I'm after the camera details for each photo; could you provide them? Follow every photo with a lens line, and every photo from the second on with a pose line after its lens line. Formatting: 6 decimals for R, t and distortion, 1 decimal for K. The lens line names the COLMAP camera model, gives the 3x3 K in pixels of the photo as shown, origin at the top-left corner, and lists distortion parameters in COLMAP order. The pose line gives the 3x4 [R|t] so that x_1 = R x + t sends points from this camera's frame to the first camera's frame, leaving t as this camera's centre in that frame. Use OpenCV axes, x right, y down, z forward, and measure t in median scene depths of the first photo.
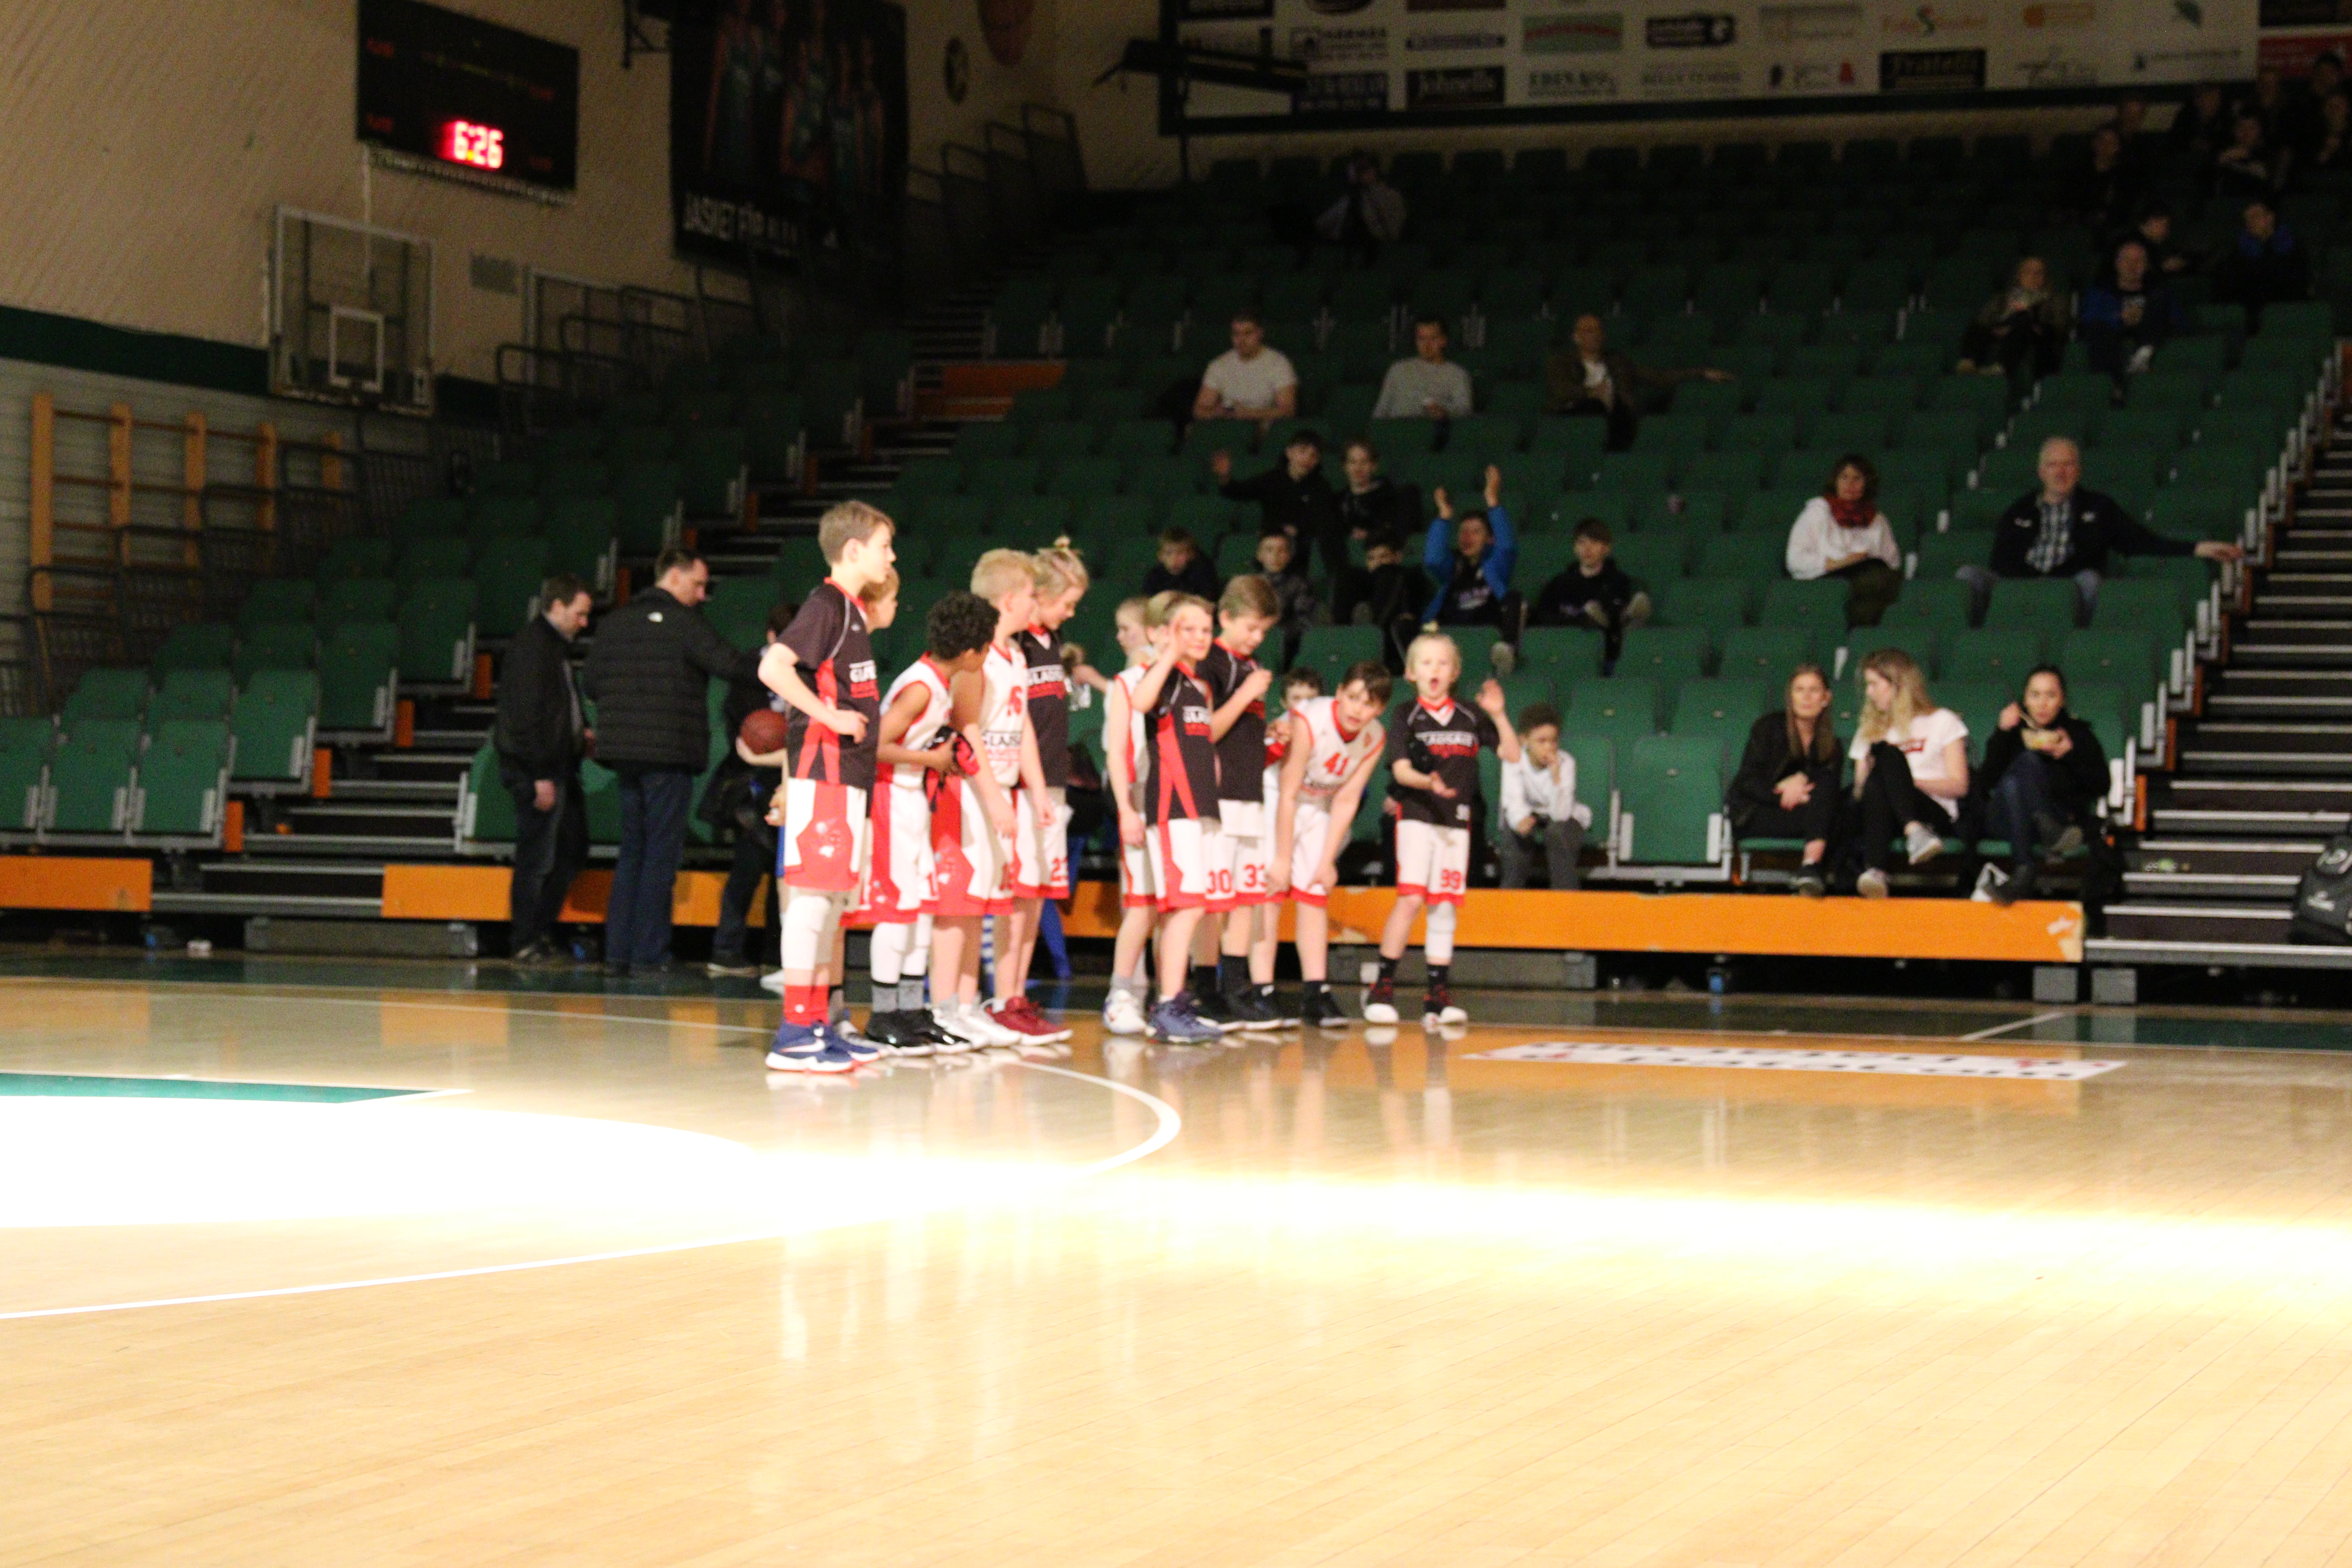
lens RADIAL K [[5113.9, 0, 1176.0], [0, 5113.9, 784.0], [0, 0, 1]] dist [0.096902, 0.136764]
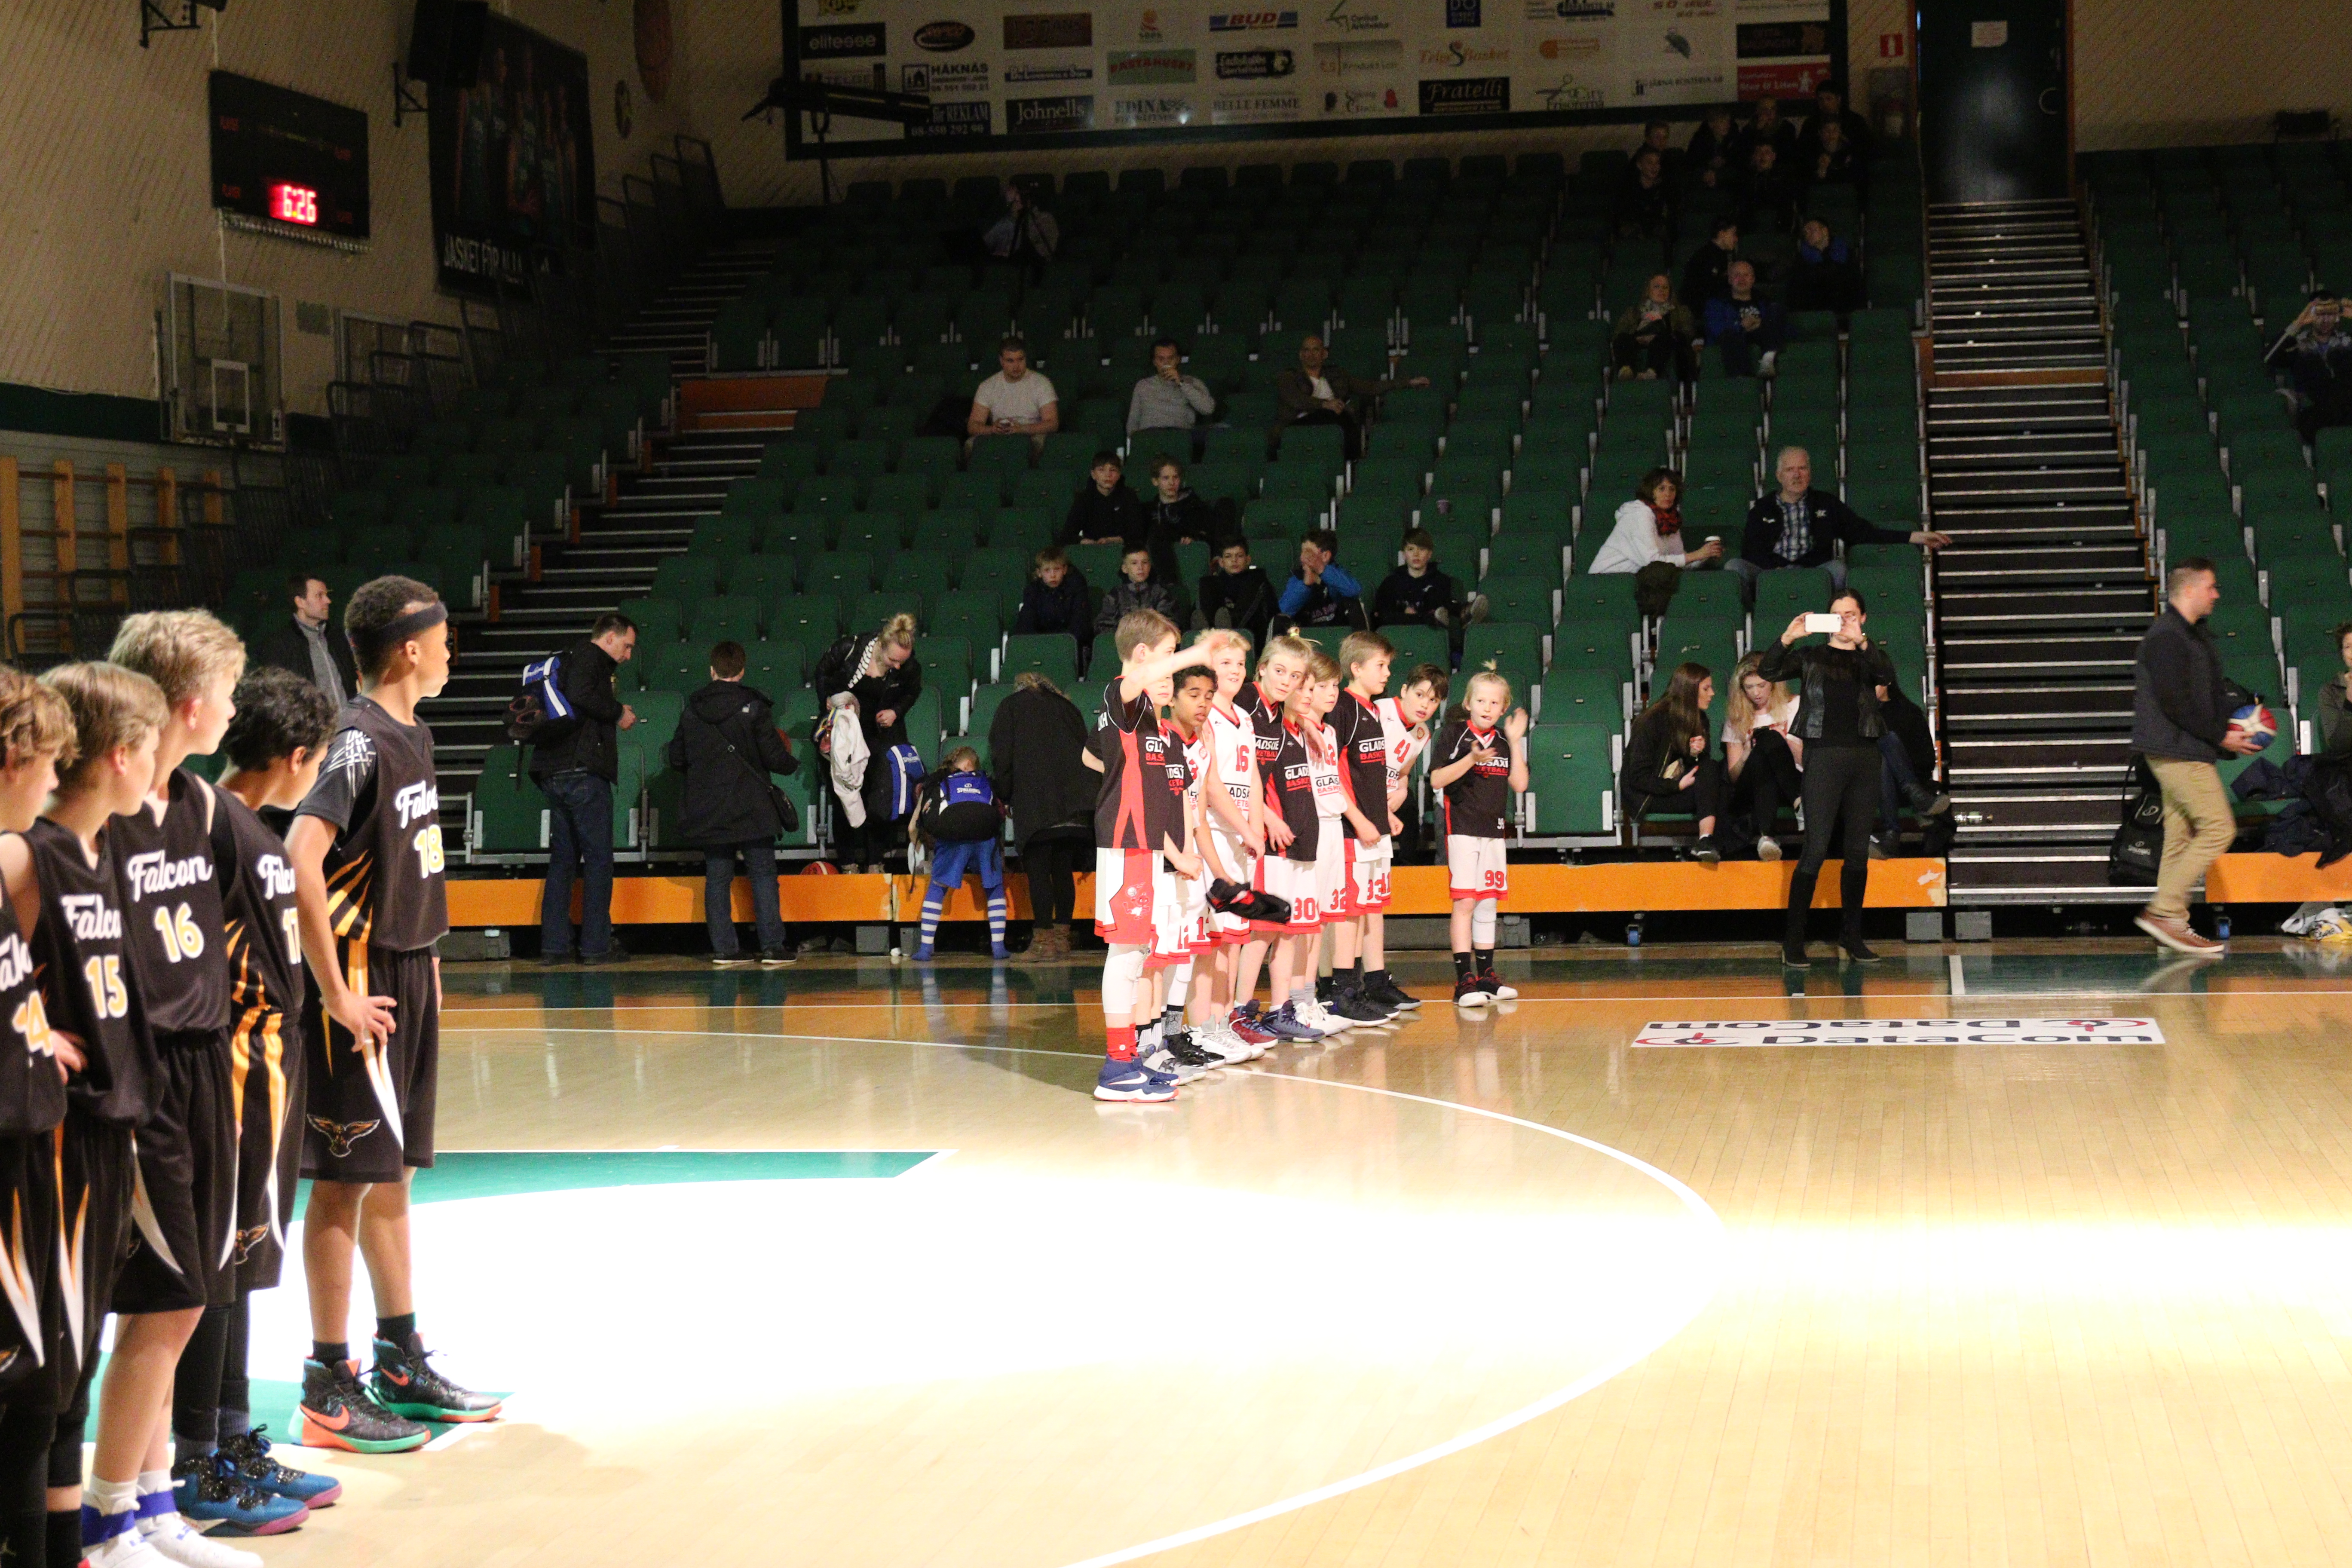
lens RADIAL K [[4435.7, 0, 1176.0], [0, 4435.7, 784.0], [0, 0, 1]] dist [0.060393, -0.030134]
pose [[0.983572, -0.045341, 0.174732, -0.128941], [0.039259, 0.998502, 0.038111, -0.028982], [-0.176198, -0.030625, 0.983878, 0.007361]]
